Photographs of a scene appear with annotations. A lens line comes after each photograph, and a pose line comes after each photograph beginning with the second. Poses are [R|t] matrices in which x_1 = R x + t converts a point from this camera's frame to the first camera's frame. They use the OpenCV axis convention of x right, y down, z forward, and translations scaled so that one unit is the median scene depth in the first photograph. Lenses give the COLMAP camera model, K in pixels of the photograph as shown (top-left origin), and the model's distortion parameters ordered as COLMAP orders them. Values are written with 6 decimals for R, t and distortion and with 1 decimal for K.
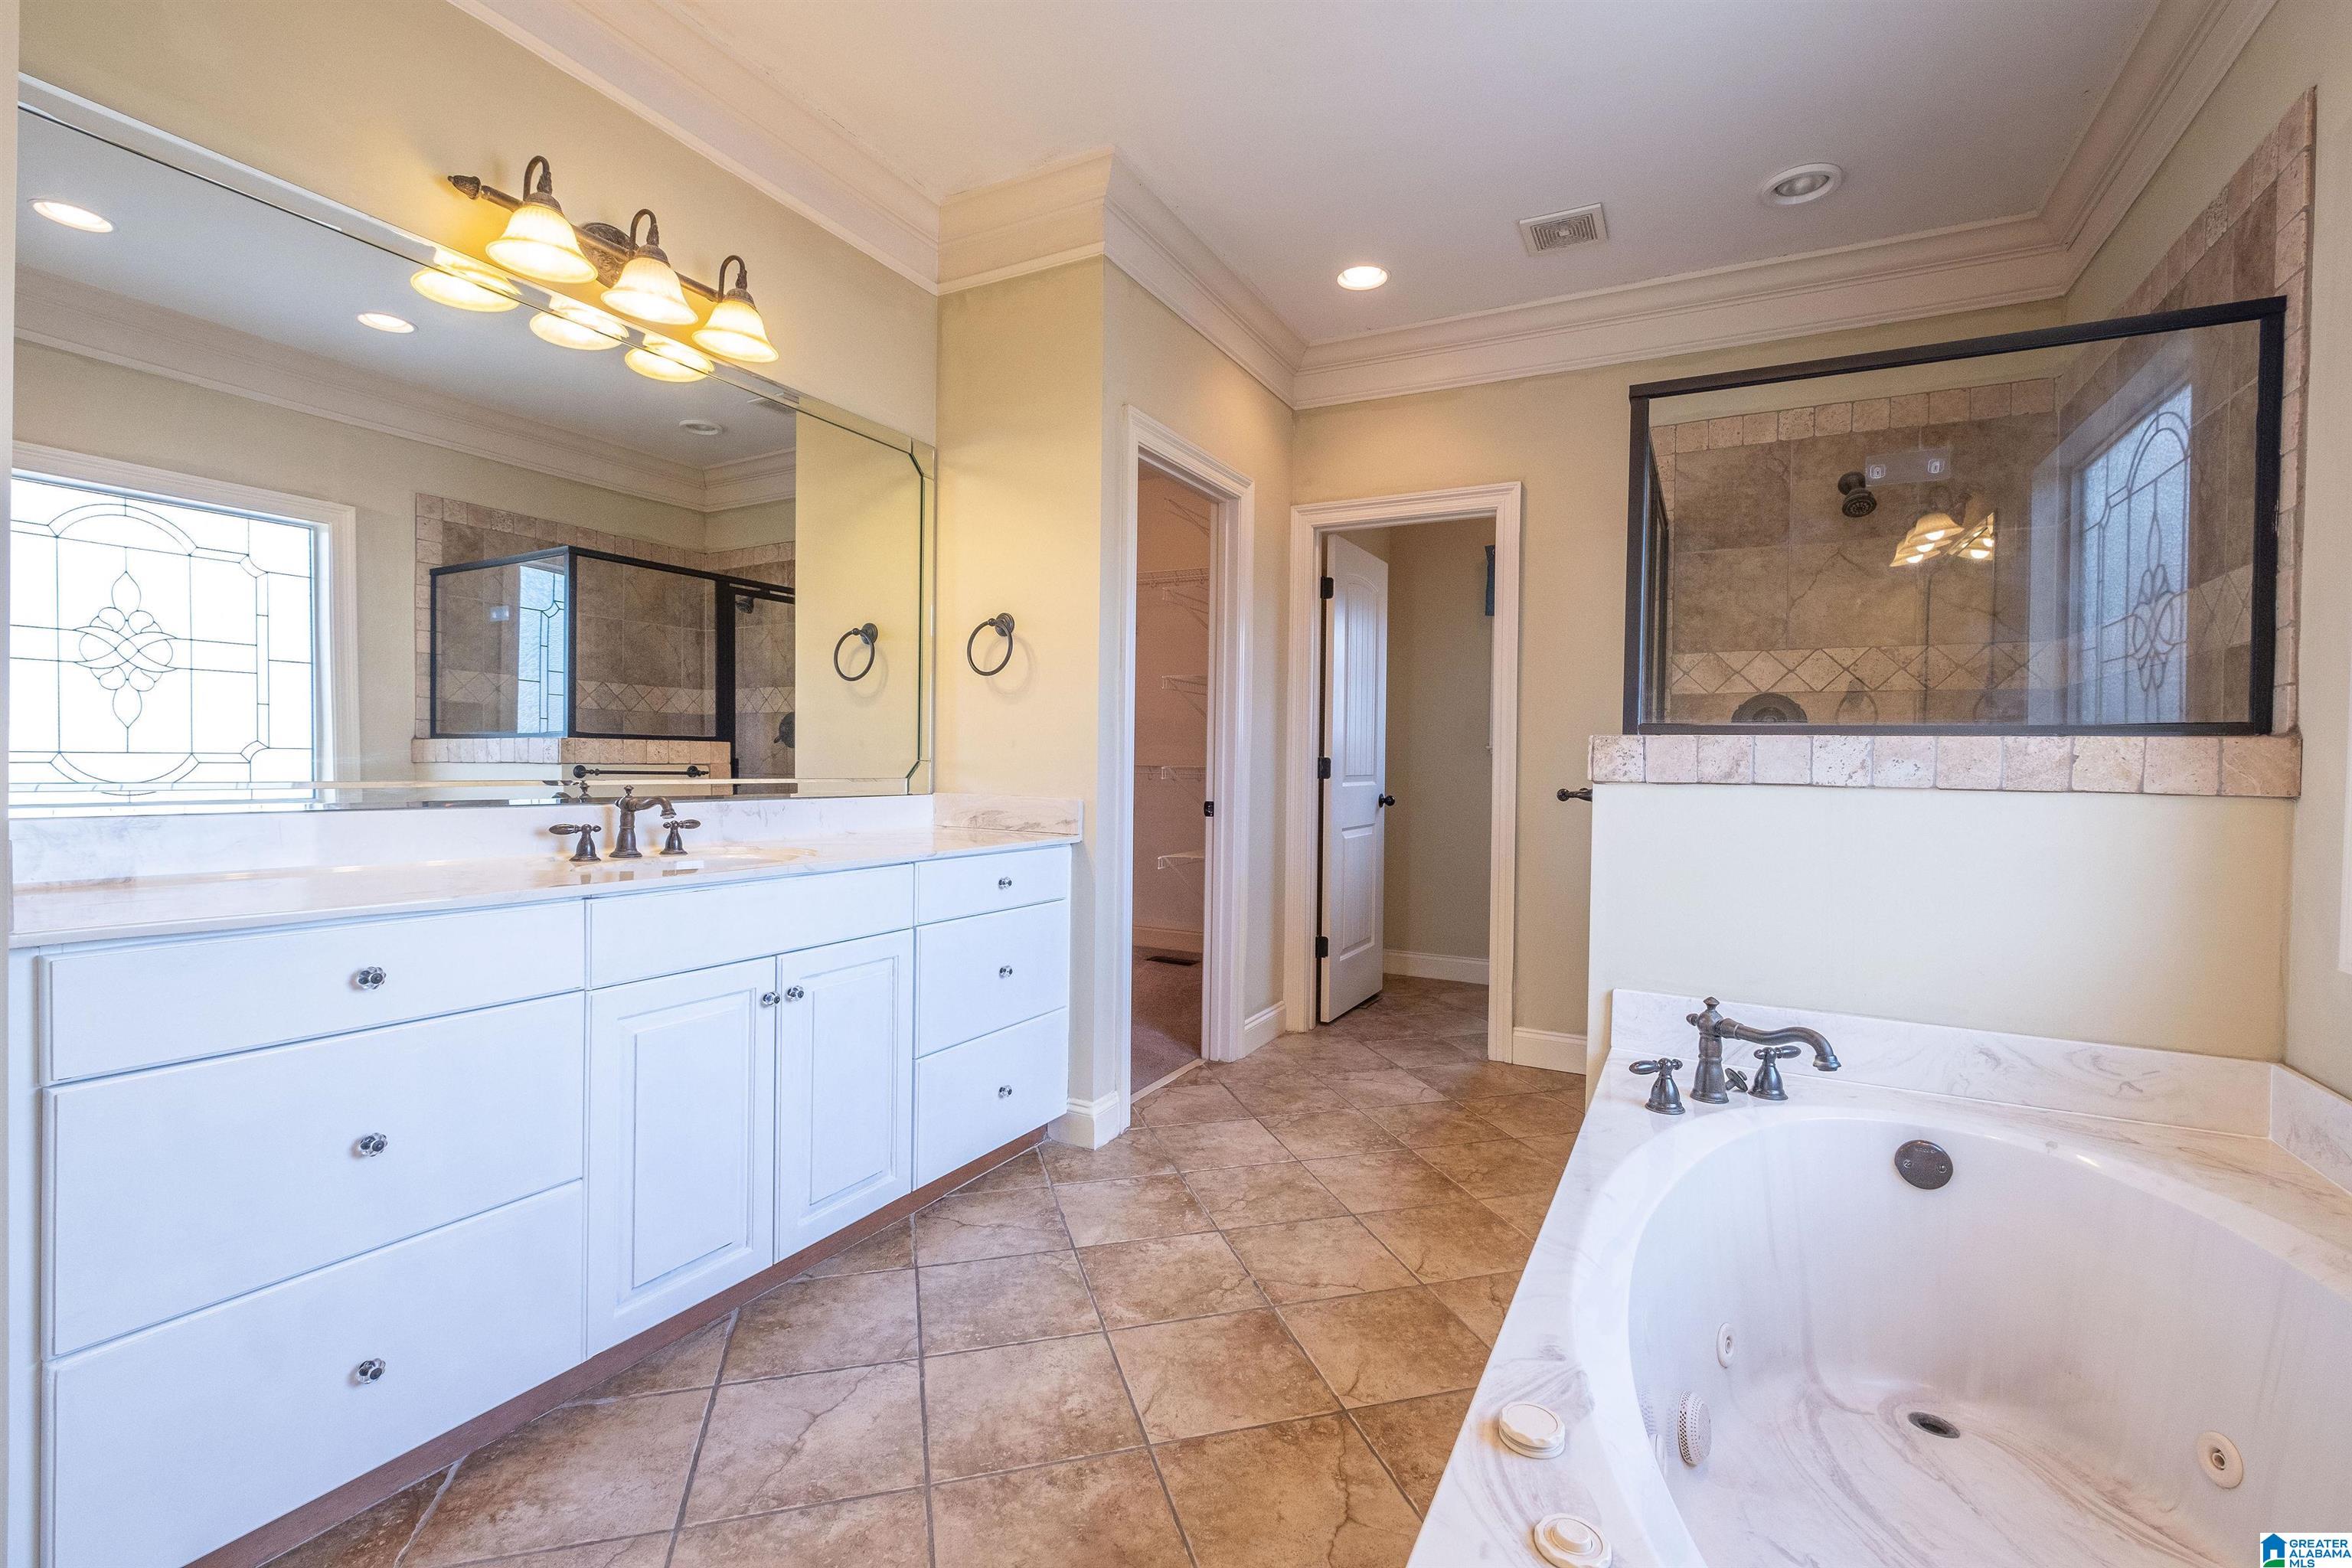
lens RADIAL K [[1012.4, 0, 1167.4], [0, 1012.4, 780.1], [0, 0, 1]] dist [0.005481, -0.006323]
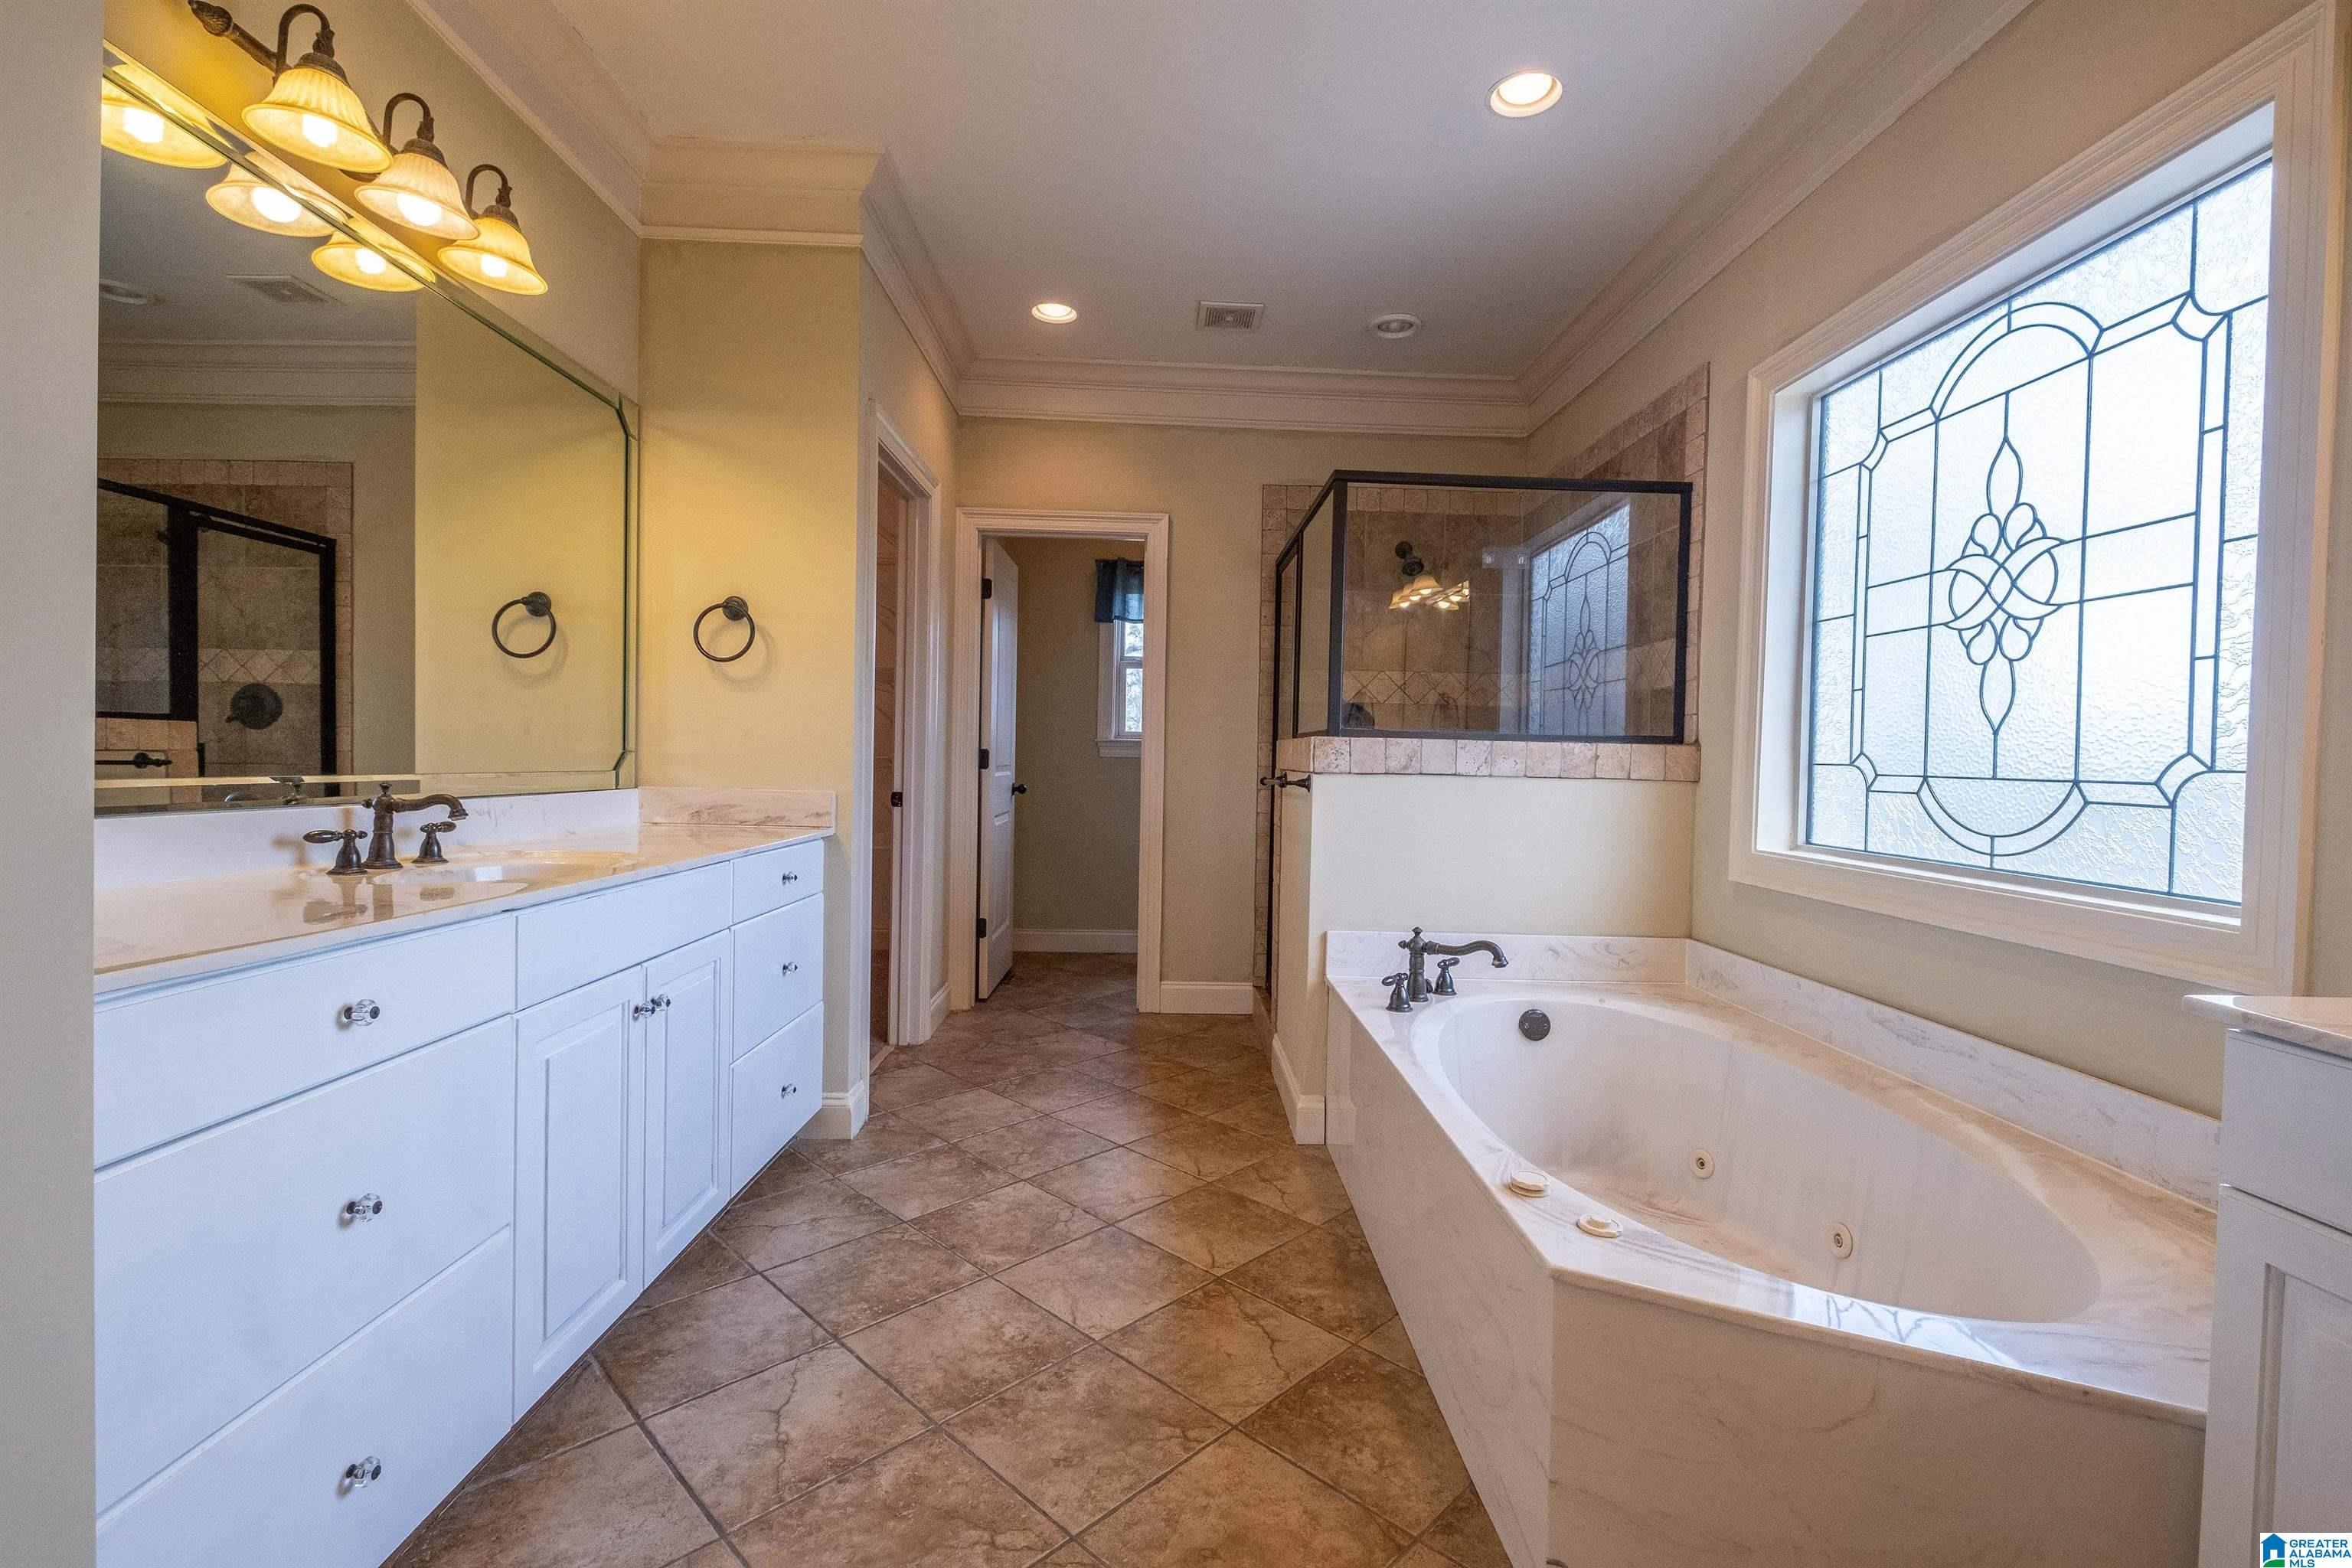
lens RADIAL K [[1012.4, 0, 1180.7], [0, 1012.4, 781.9], [0, 0, 1]] dist [0.005481, -0.006323]
pose [[0.870309, -0.008112, 0.492439, -0.299028], [0.001443, 0.999902, 0.013921, -0.004061], [-0.492504, -0.011405, 0.870235, -0.035959]]
